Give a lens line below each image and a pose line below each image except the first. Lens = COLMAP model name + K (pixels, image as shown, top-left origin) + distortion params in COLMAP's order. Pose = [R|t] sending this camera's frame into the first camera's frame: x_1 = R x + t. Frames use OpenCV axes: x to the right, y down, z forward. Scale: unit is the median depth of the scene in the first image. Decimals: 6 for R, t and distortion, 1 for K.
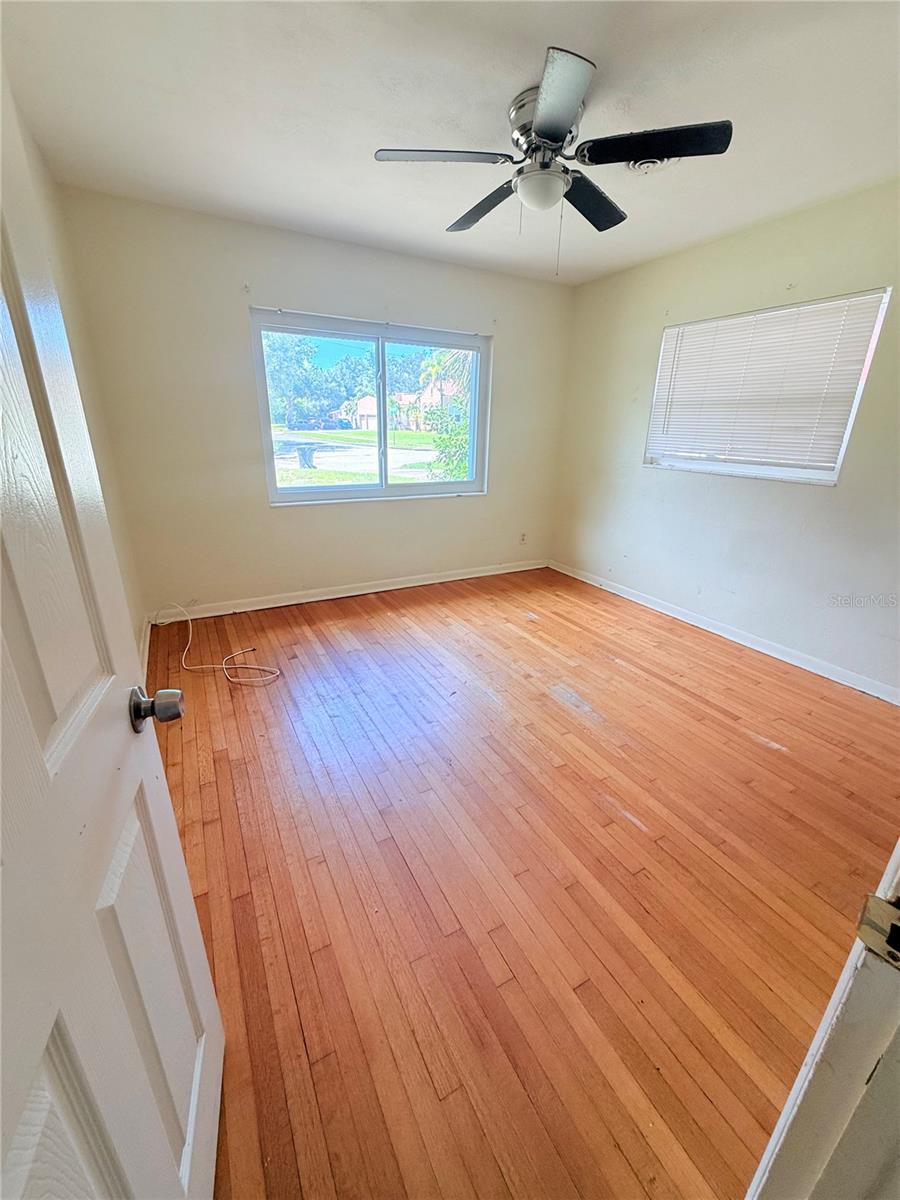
lens RADIAL K [[481.2, 0, 450.4], [0, 481.2, 598.3], [0, 0, 1]] dist [0.000424, 0.000656]
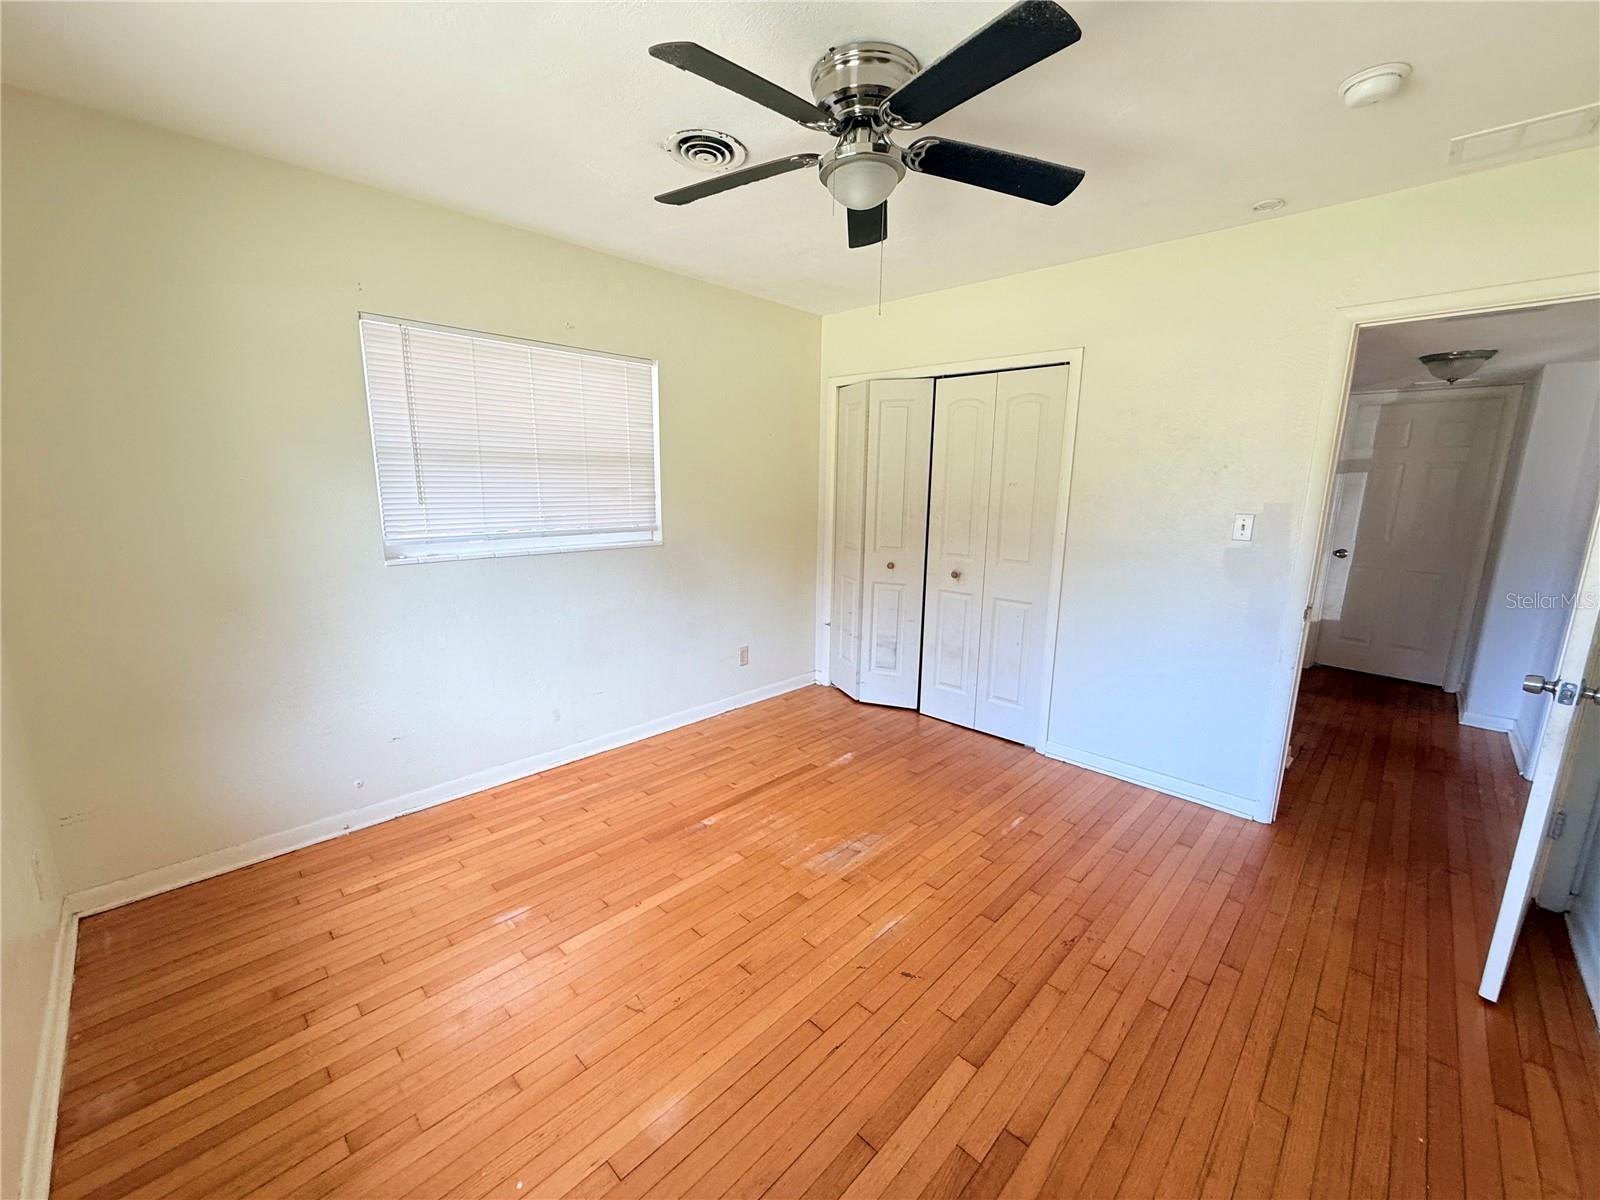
lens RADIAL K [[641.6, 0, 800.0], [0, 641.6, 600.0], [0, 0, 1]] dist [0.000424, 0.000656]
pose [[-0.294227, -0.206593, 0.933140, -0.467348], [0.306682, 0.904317, 0.296912, -0.378007], [-0.905194, 0.373536, -0.202716, 0.916949]]
